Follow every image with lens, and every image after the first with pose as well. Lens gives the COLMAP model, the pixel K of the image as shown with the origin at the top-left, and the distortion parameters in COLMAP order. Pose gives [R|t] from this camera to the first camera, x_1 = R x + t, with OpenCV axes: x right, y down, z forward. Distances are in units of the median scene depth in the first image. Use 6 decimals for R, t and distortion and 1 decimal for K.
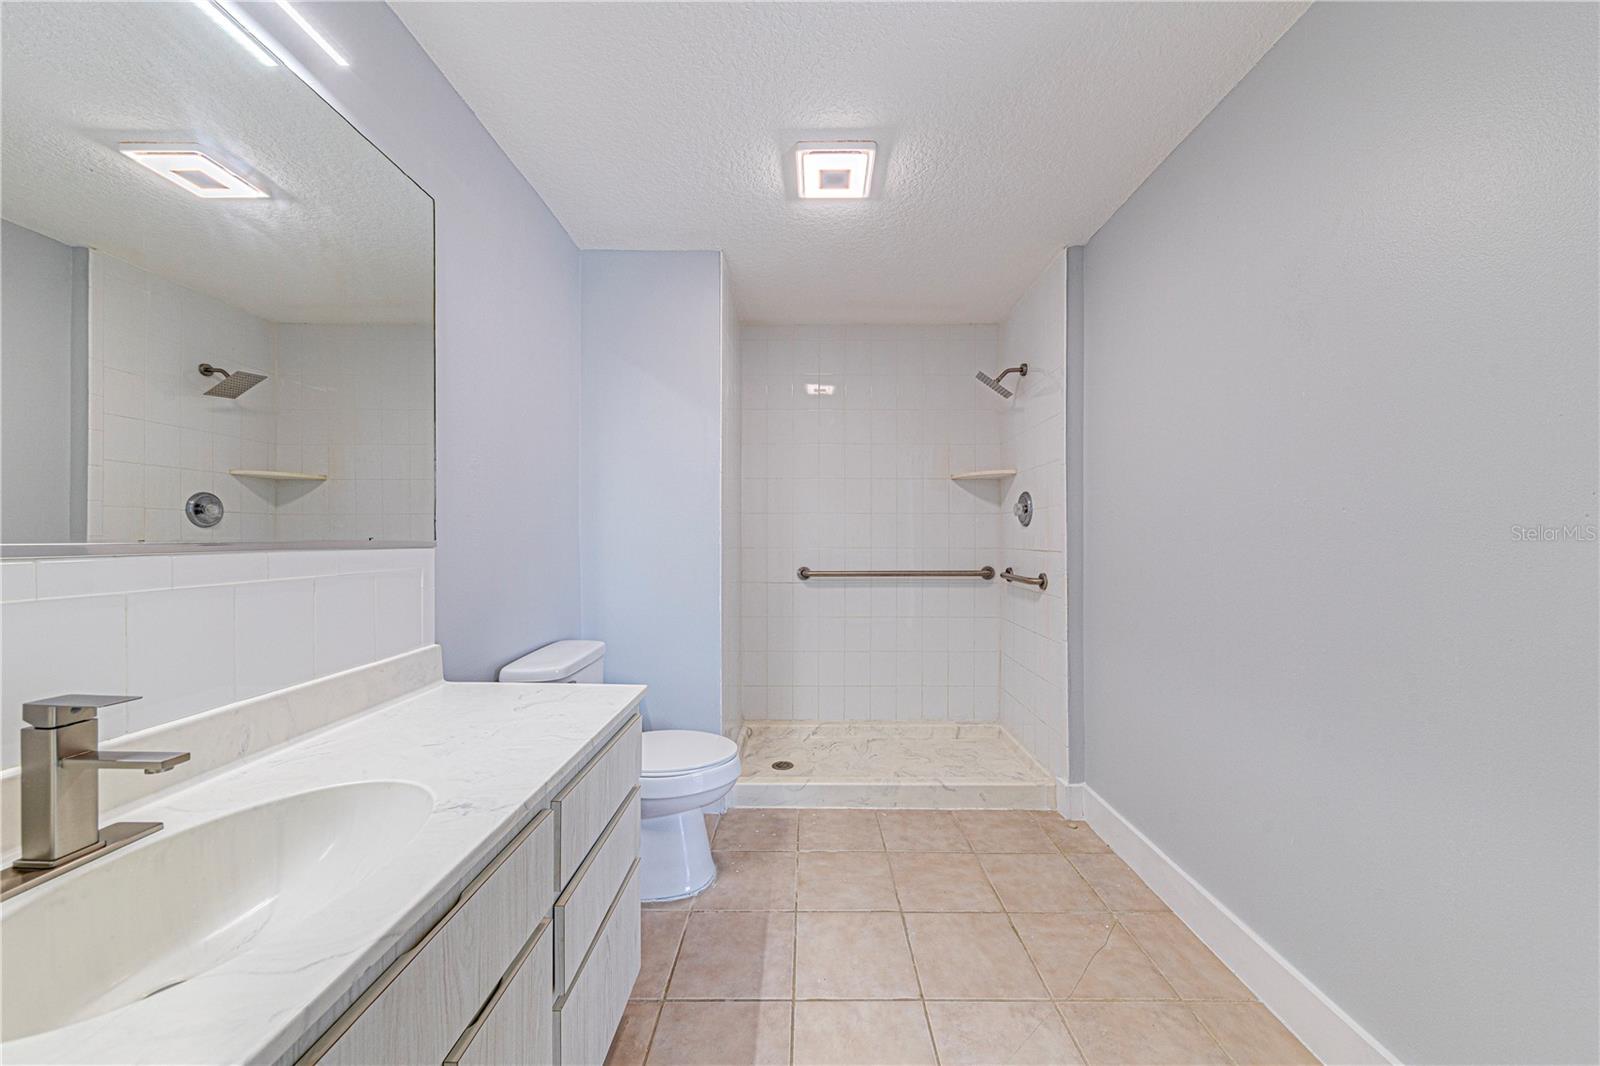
lens RADIAL K [[557.8, 0, 806.5], [0, 557.8, 536.2], [0, 0, 1]] dist [0.001391, -0.001049]
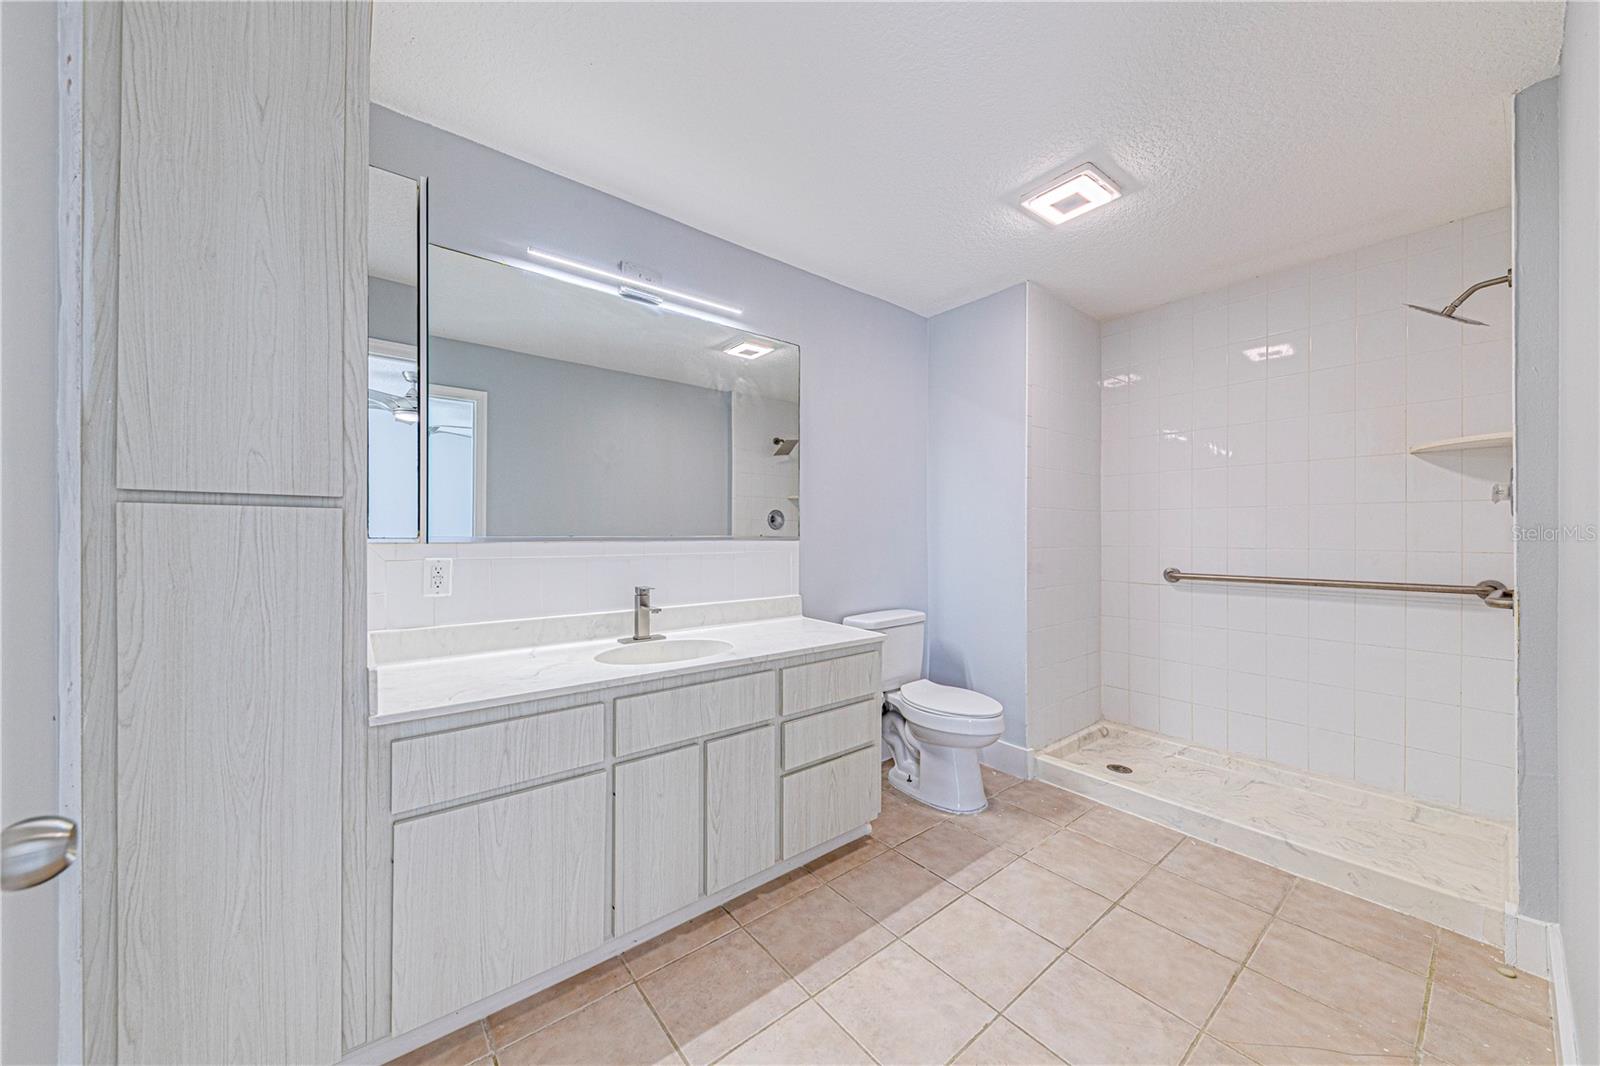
lens RADIAL K [[557.8, 0, 788.8], [0, 557.8, 533.4], [0, 0, 1]] dist [0.001391, -0.001049]
pose [[0.611505, -0.001347, -0.791239, 0.459418], [-0.001432, 0.999995, -0.002810, 0.001911], [0.791239, 0.002851, 0.611500, -0.072902]]
